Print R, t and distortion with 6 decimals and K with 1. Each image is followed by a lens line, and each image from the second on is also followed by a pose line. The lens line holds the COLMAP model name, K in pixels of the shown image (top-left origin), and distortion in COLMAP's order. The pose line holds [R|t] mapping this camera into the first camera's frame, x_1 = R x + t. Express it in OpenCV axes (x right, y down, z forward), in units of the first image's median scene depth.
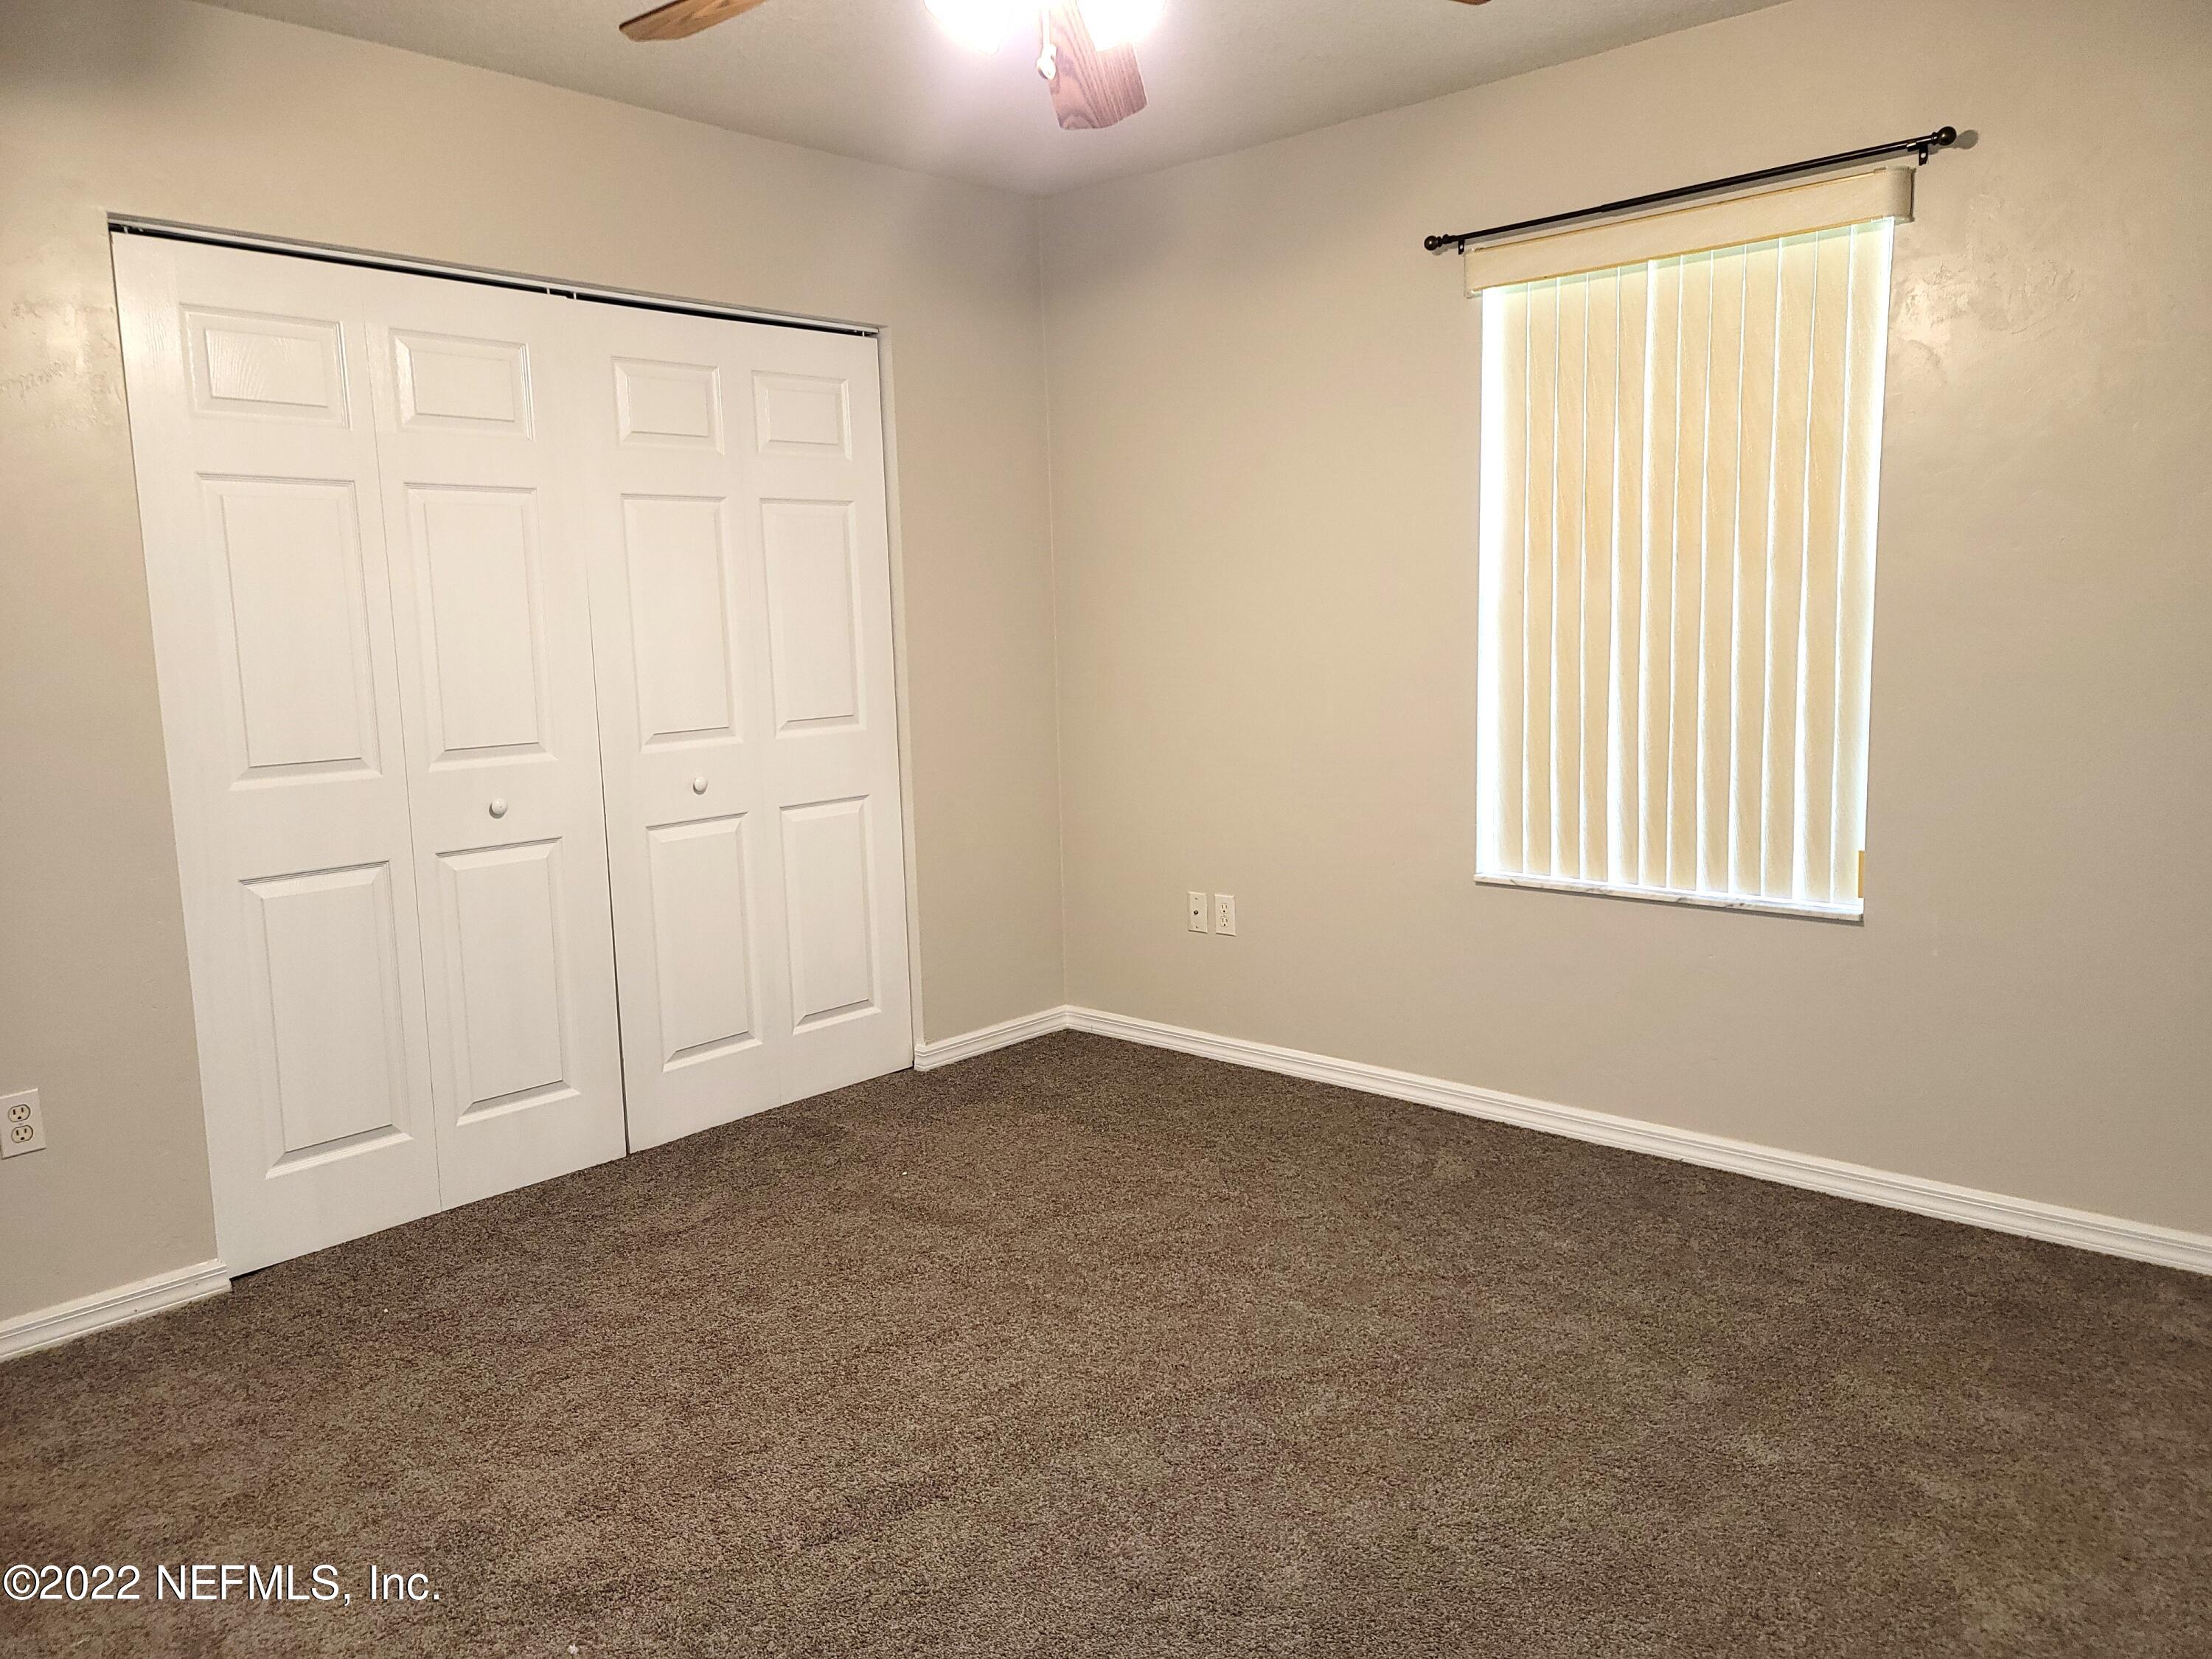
lens RADIAL K [[1610.4, 0, 1110.1], [0, 1610.4, 839.6], [0, 0, 1]] dist [0.083187, -0.070575]
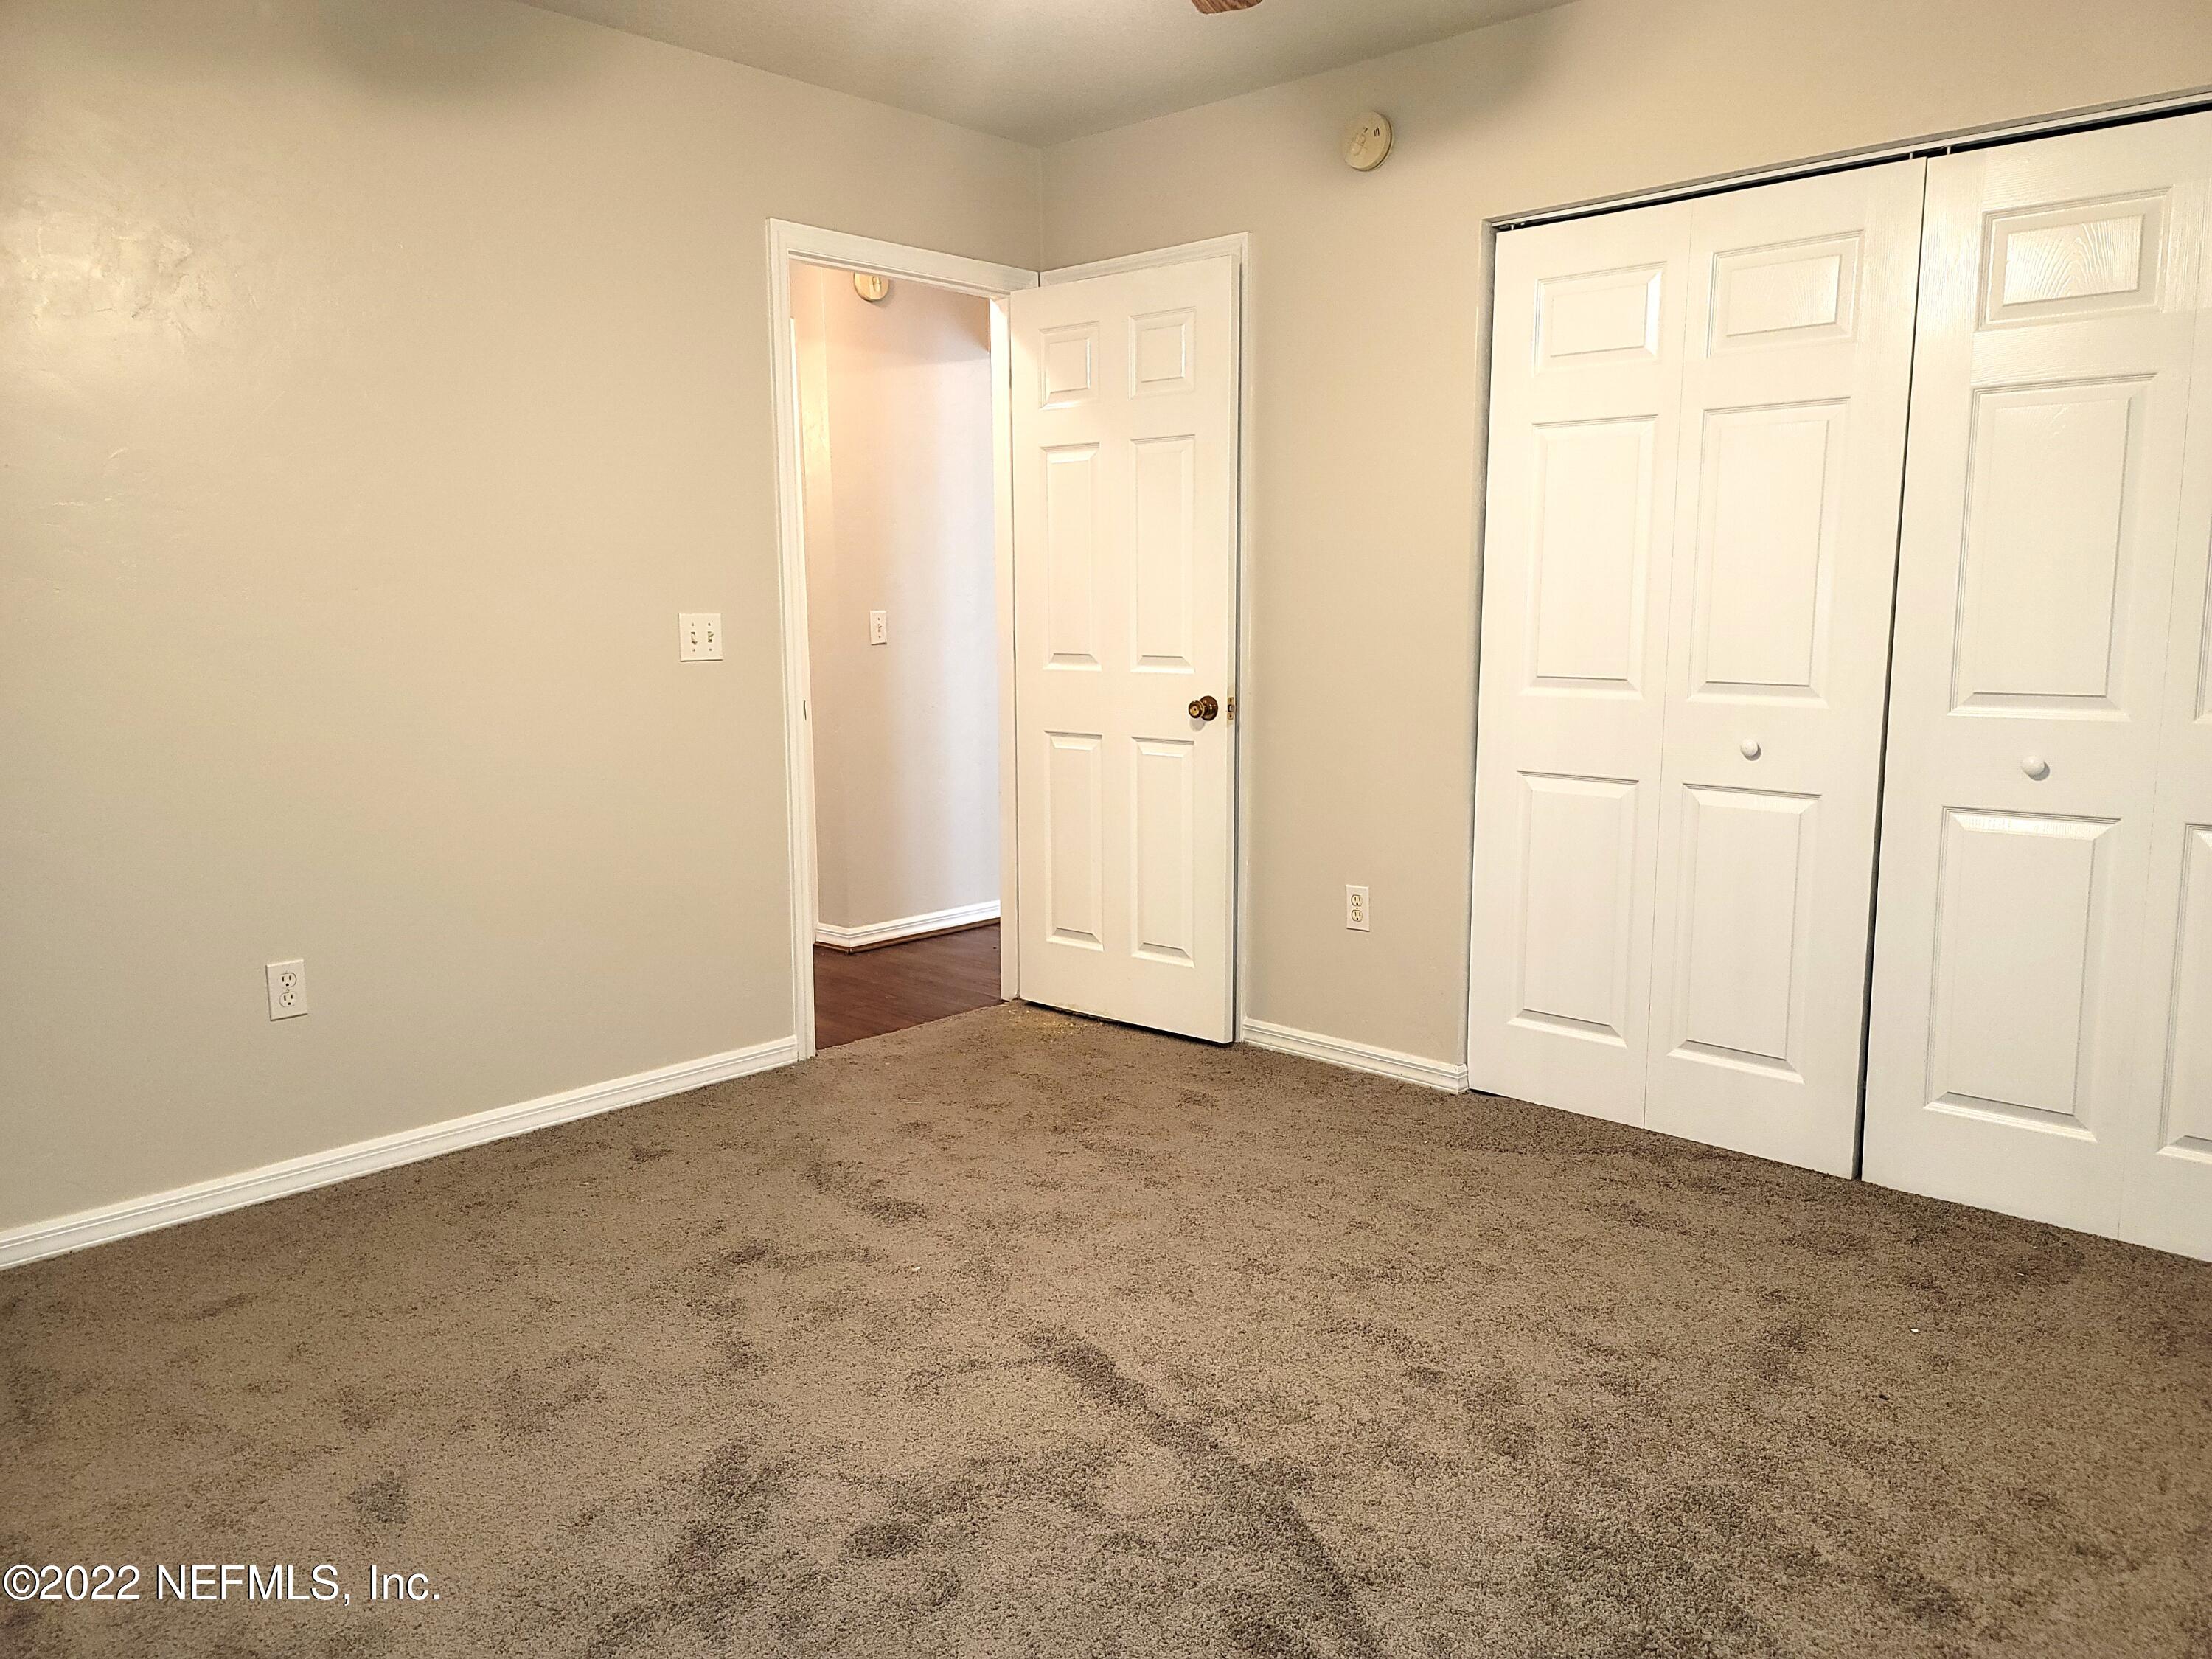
lens RADIAL K [[1610.4, 0, 1112.0], [0, 1610.4, 810.6], [0, 0, 1]] dist [0.083187, -0.070575]
pose [[-0.030157, 0.176012, -0.983926, 0.554668], [-0.126535, 0.975782, 0.178434, -0.103783], [0.991504, 0.129882, -0.007155, 0.632287]]
